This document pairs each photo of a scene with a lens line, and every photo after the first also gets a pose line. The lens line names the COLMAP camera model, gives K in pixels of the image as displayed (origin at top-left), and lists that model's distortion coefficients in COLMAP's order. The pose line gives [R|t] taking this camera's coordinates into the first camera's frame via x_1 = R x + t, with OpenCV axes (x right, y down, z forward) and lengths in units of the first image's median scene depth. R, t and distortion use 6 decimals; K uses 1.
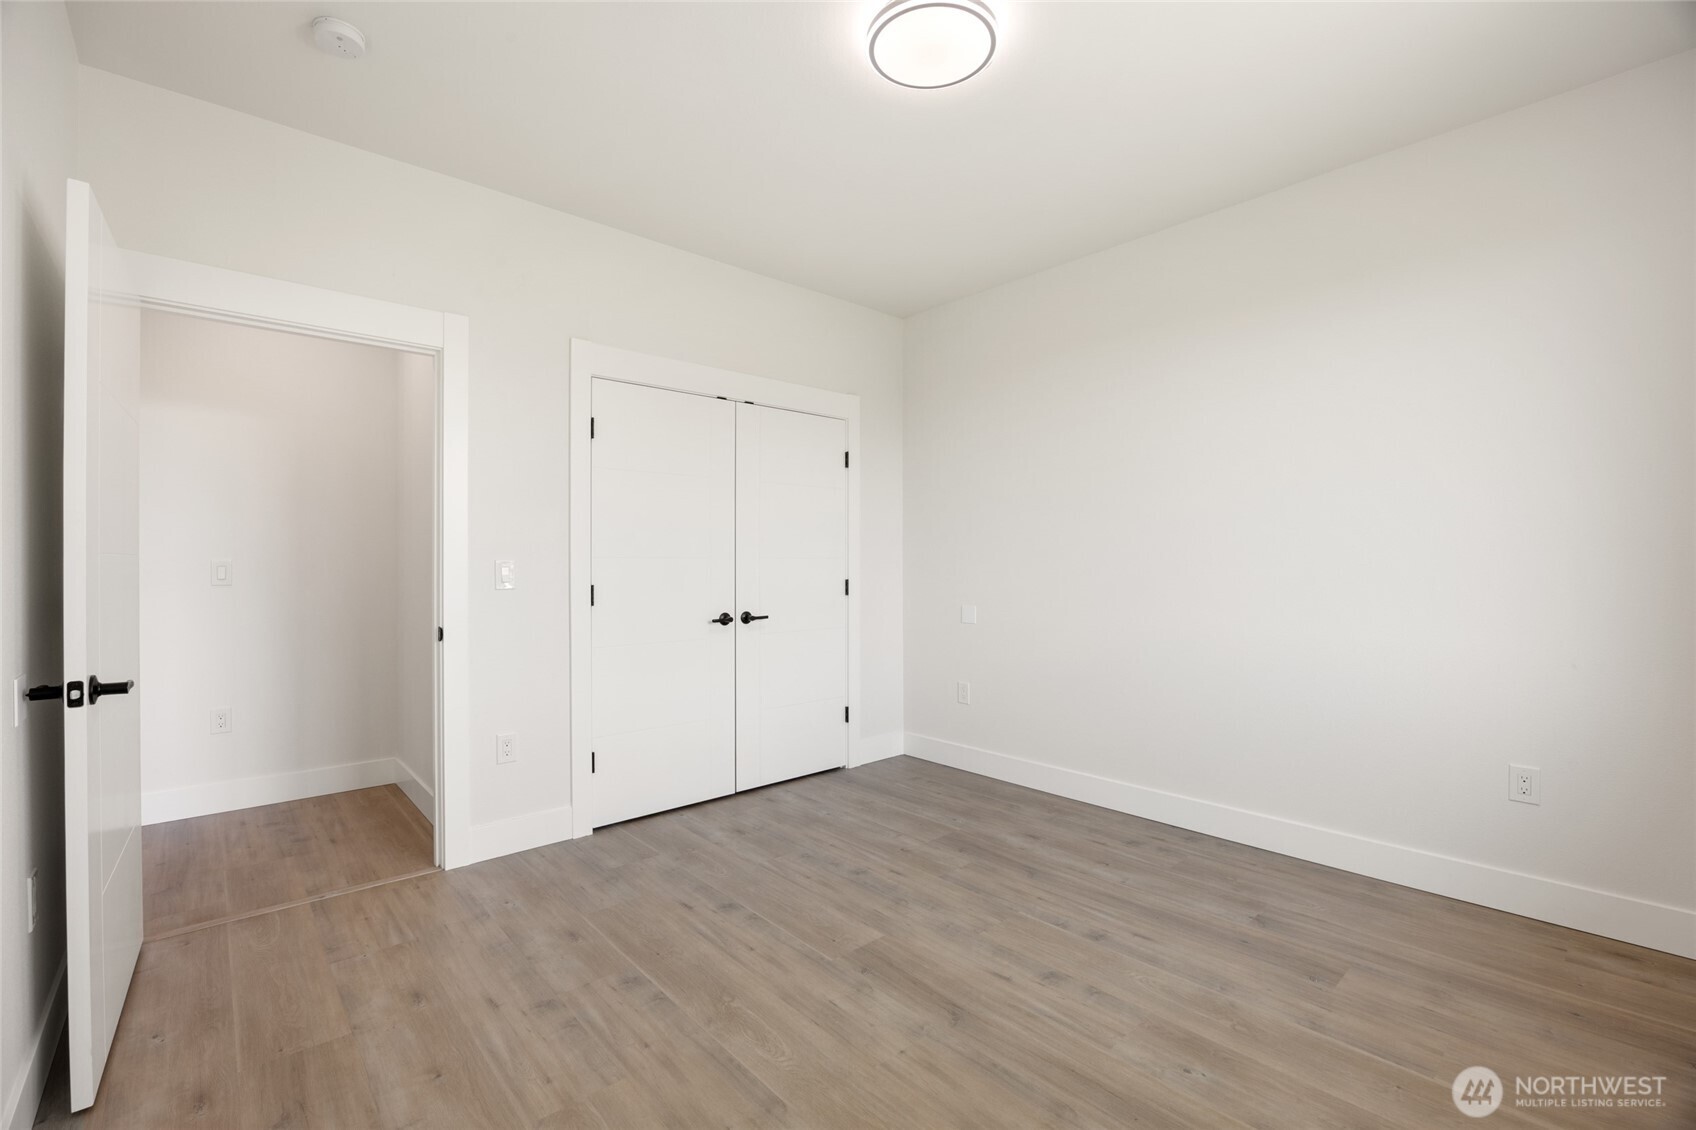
lens RADIAL K [[752.1, 0, 872.8], [0, 752.1, 571.1], [0, 0, 1]] dist [-0.010903, -0.000604]
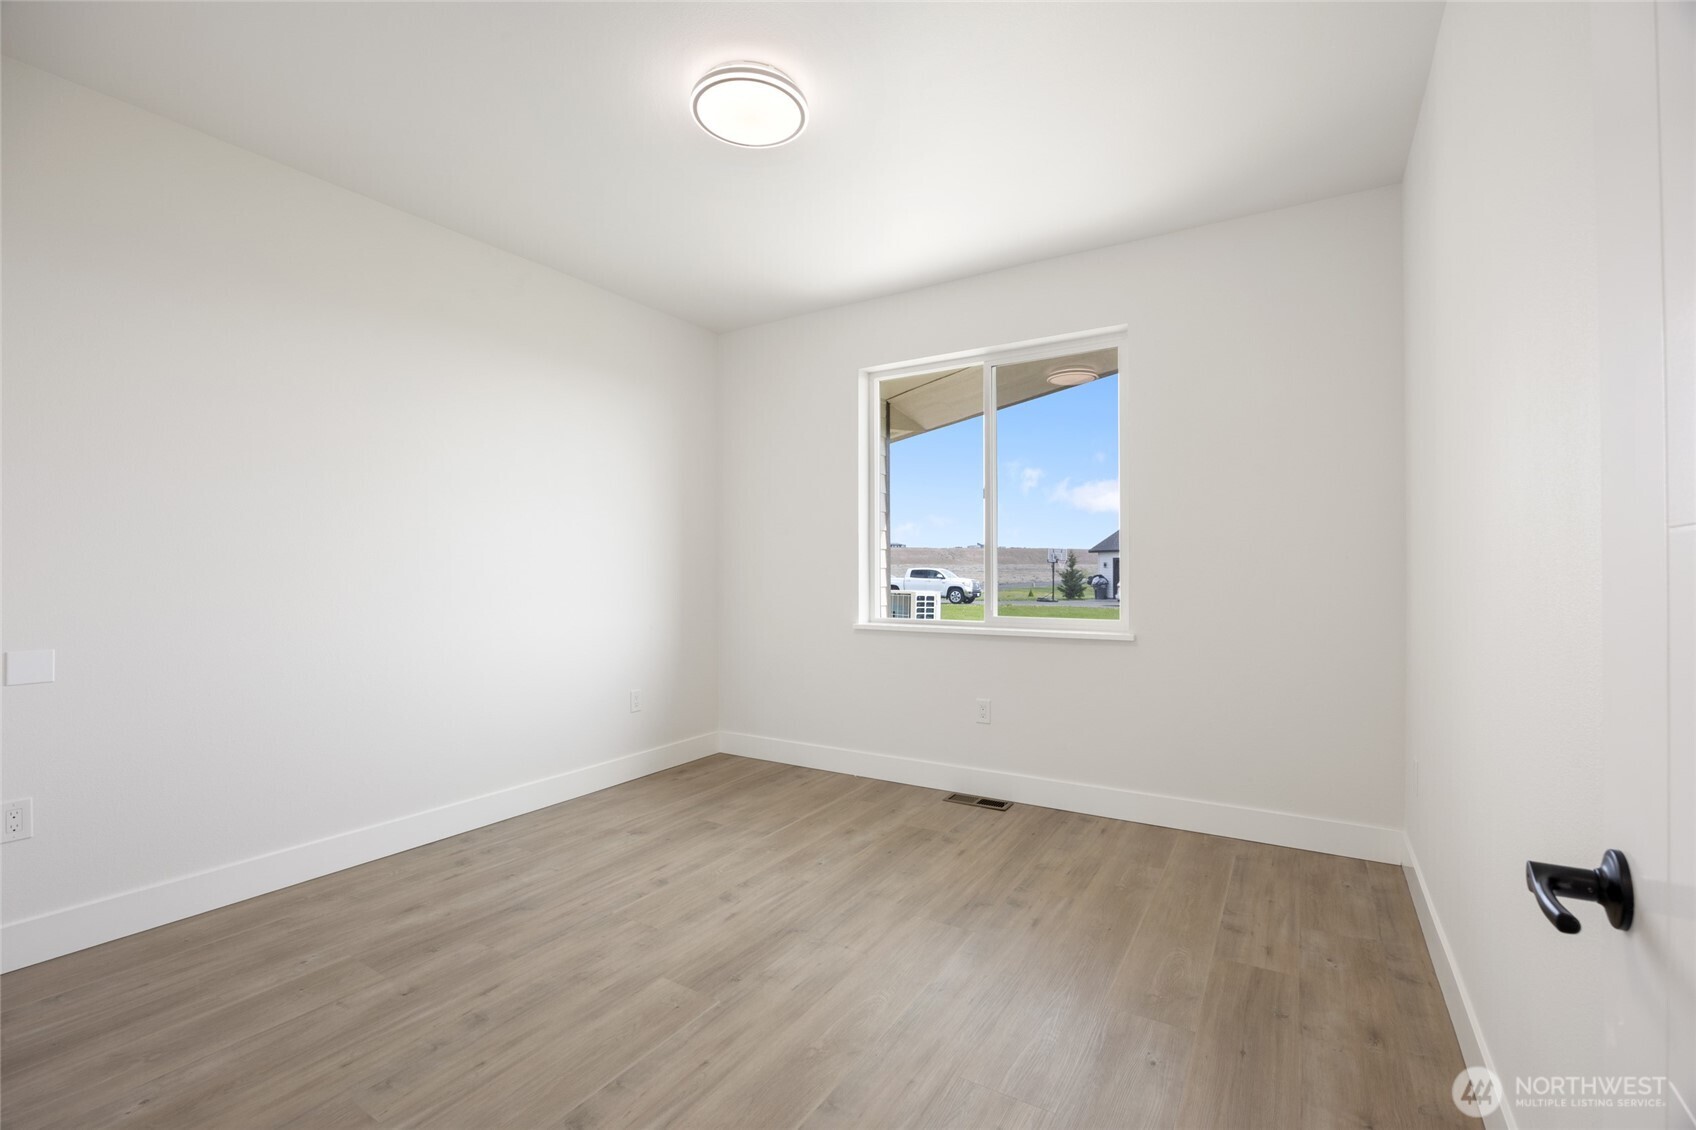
lens RADIAL K [[752.1, 0, 852.0], [0, 752.1, 569.8], [0, 0, 1]] dist [-0.010903, -0.000604]
pose [[-0.289875, 0.005417, 0.957049, -0.840050], [0.010756, 0.999939, -0.002403, 0.000061], [-0.957004, 0.009597, -0.289915, 0.954517]]
